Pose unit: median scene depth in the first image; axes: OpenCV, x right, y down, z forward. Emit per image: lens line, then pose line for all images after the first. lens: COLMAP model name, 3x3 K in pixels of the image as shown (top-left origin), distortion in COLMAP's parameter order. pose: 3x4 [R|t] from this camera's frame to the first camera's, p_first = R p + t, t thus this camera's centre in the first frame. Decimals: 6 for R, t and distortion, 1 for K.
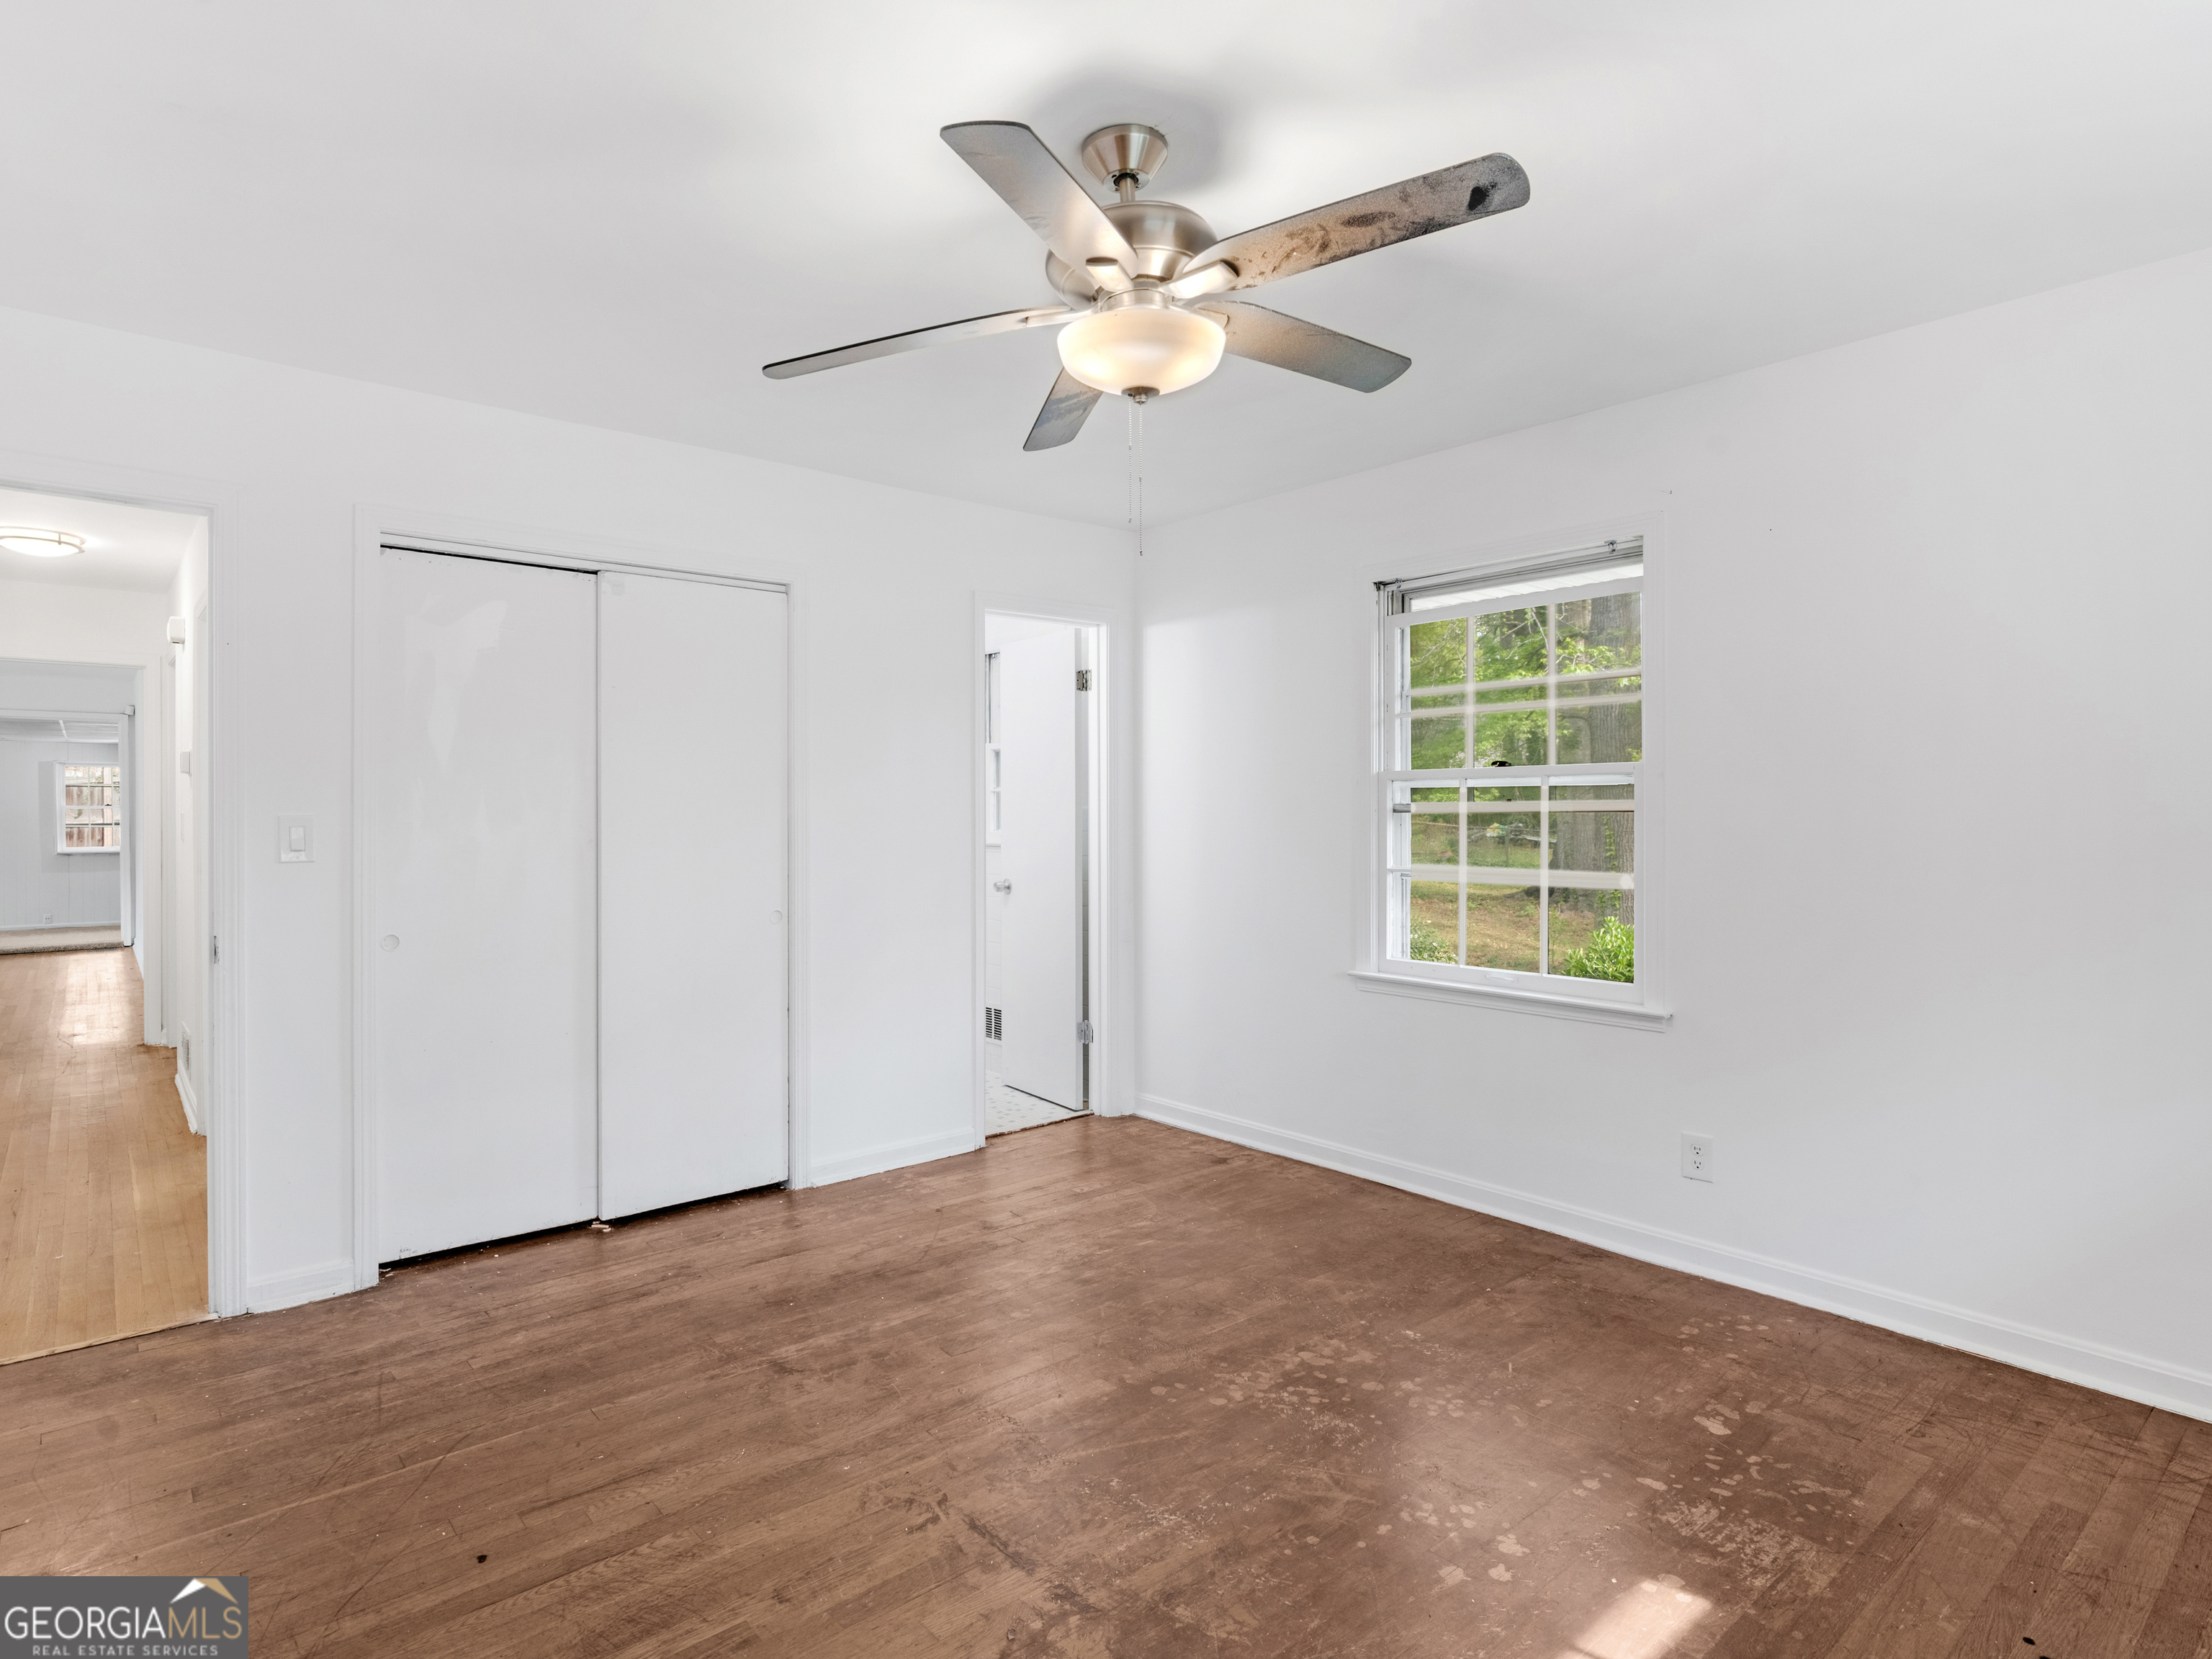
lens RADIAL K [[1176.5, 0, 1101.1], [0, 1176.5, 817.4], [0, 0, 1]] dist [0.001826, -0.000572]
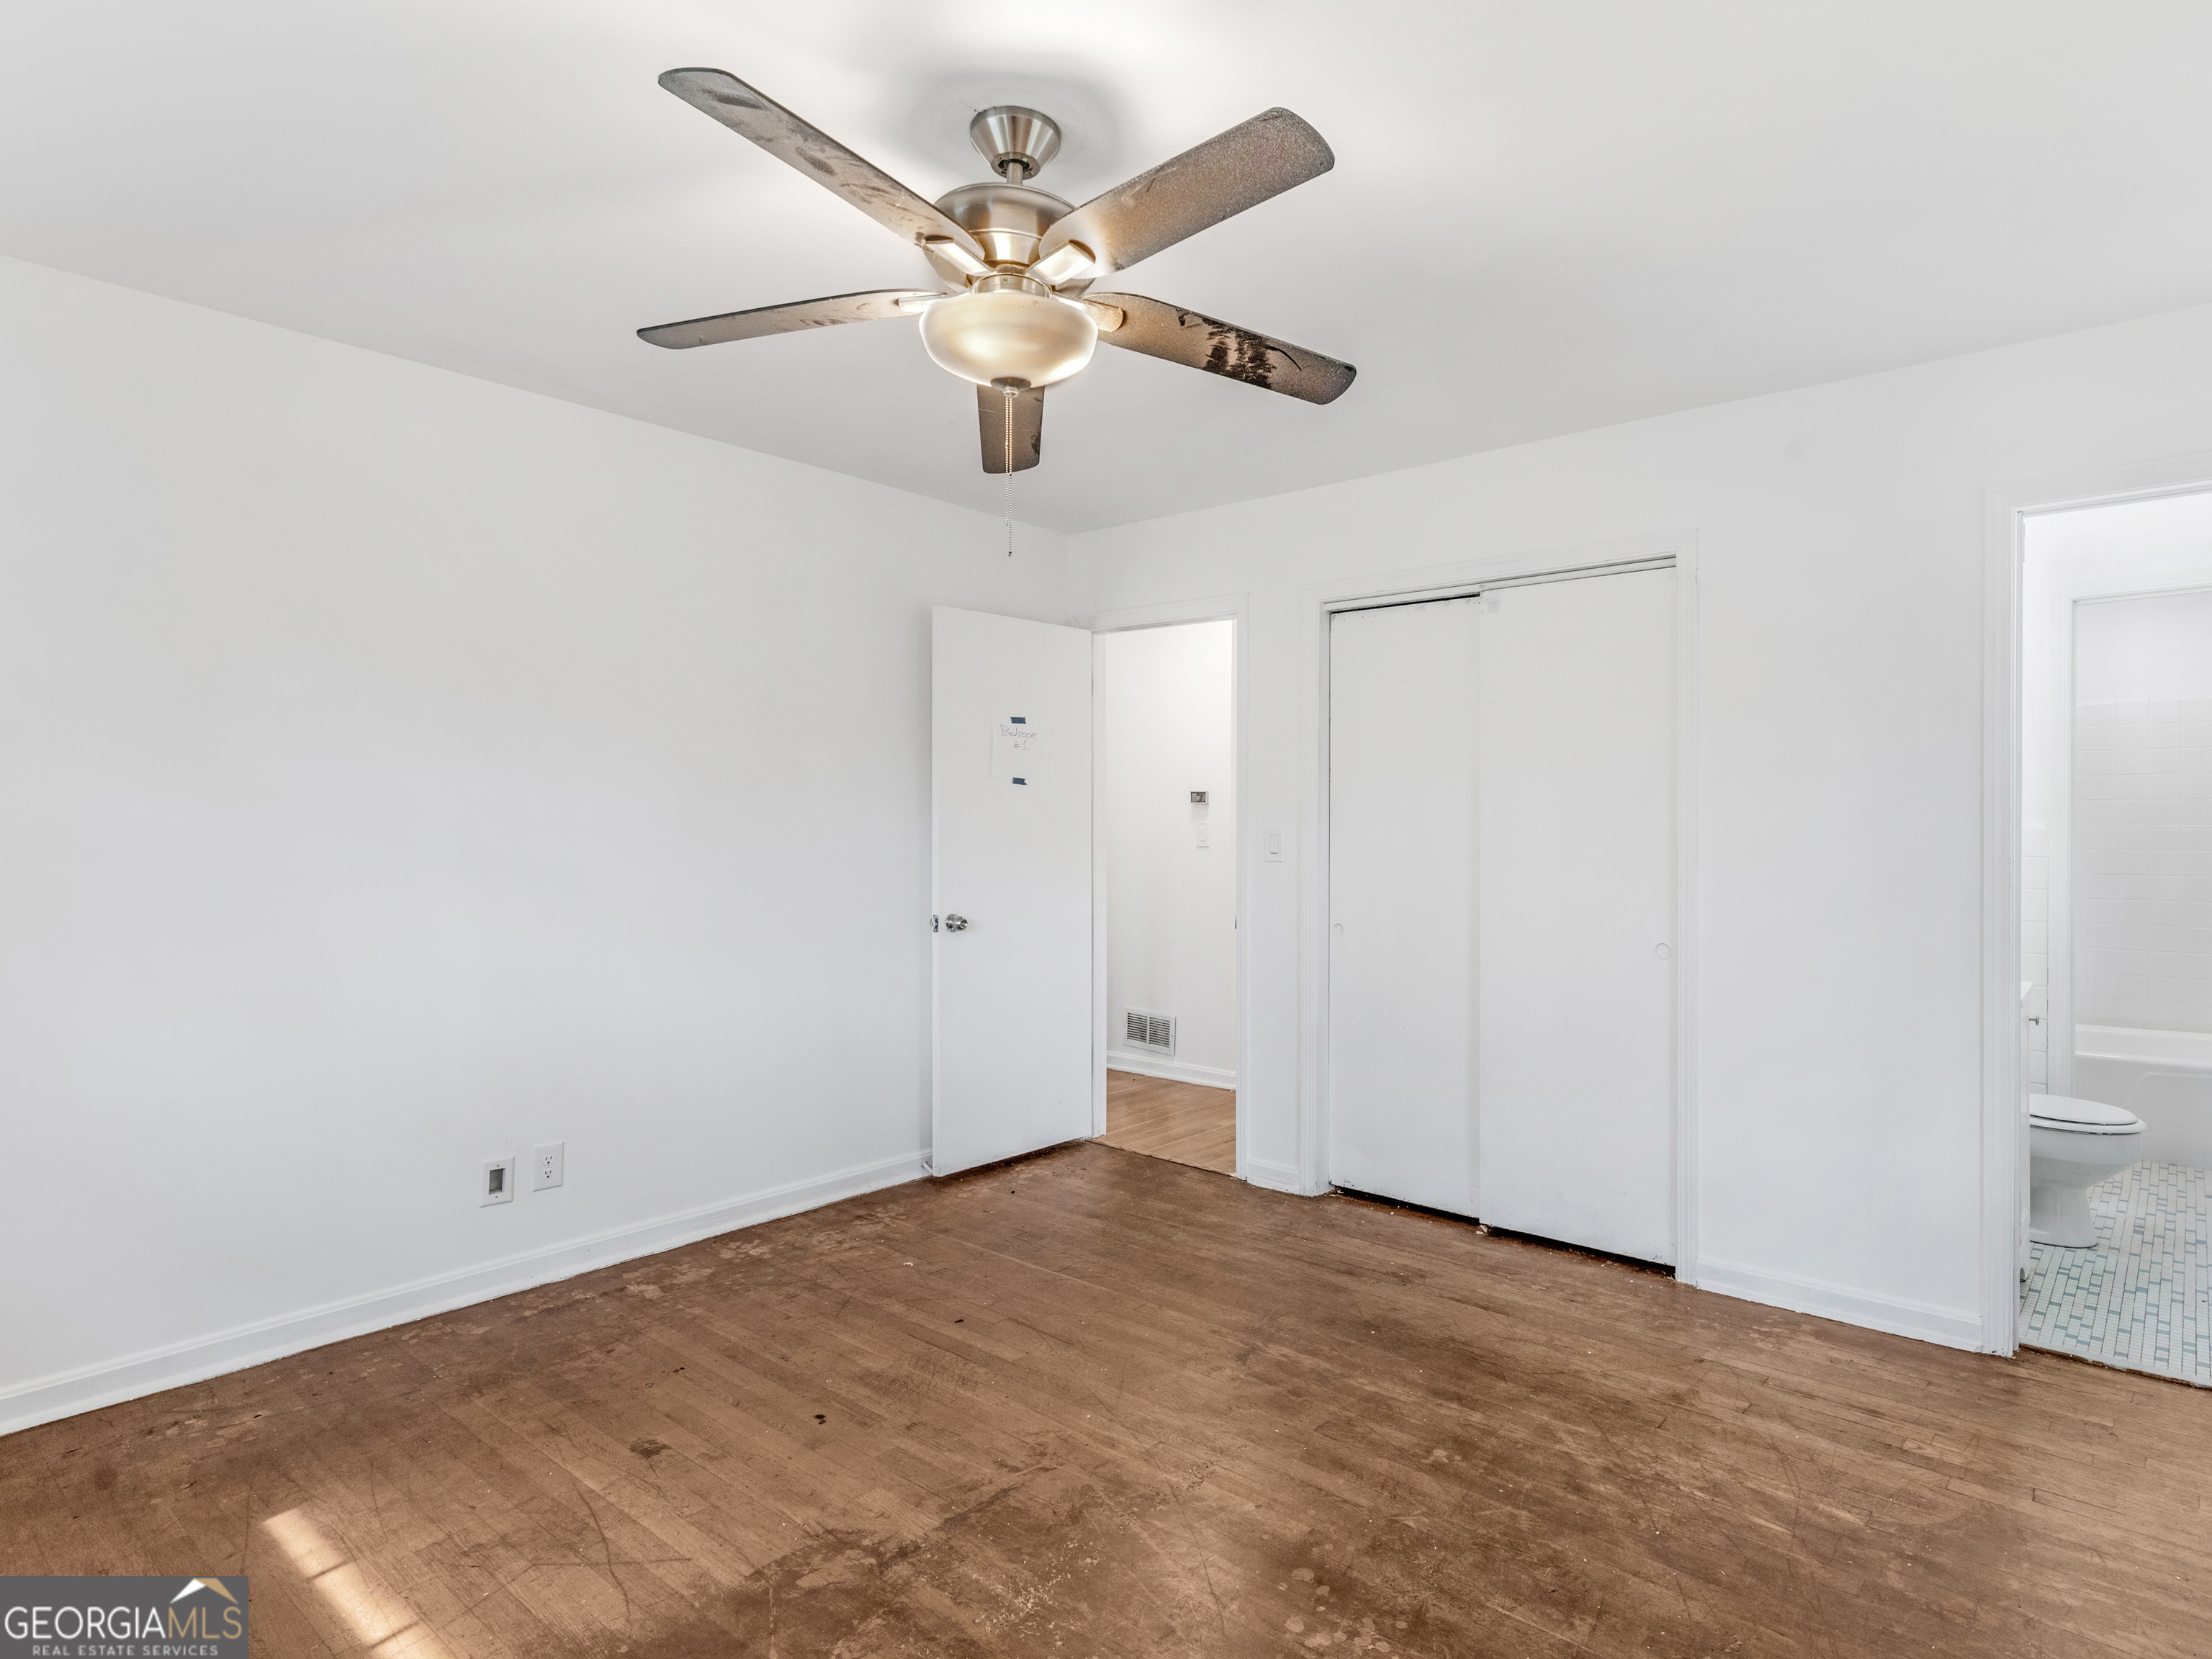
lens RADIAL K [[1176.5, 0, 1101.1], [0, 1176.5, 817.4], [0, 0, 1]] dist [0.001826, -0.000572]
pose [[0.170862, -0.003332, -0.985289, 0.677521], [-0.007065, 0.999964, -0.004607, -0.005647], [0.985270, 0.007748, 0.170832, 0.627979]]
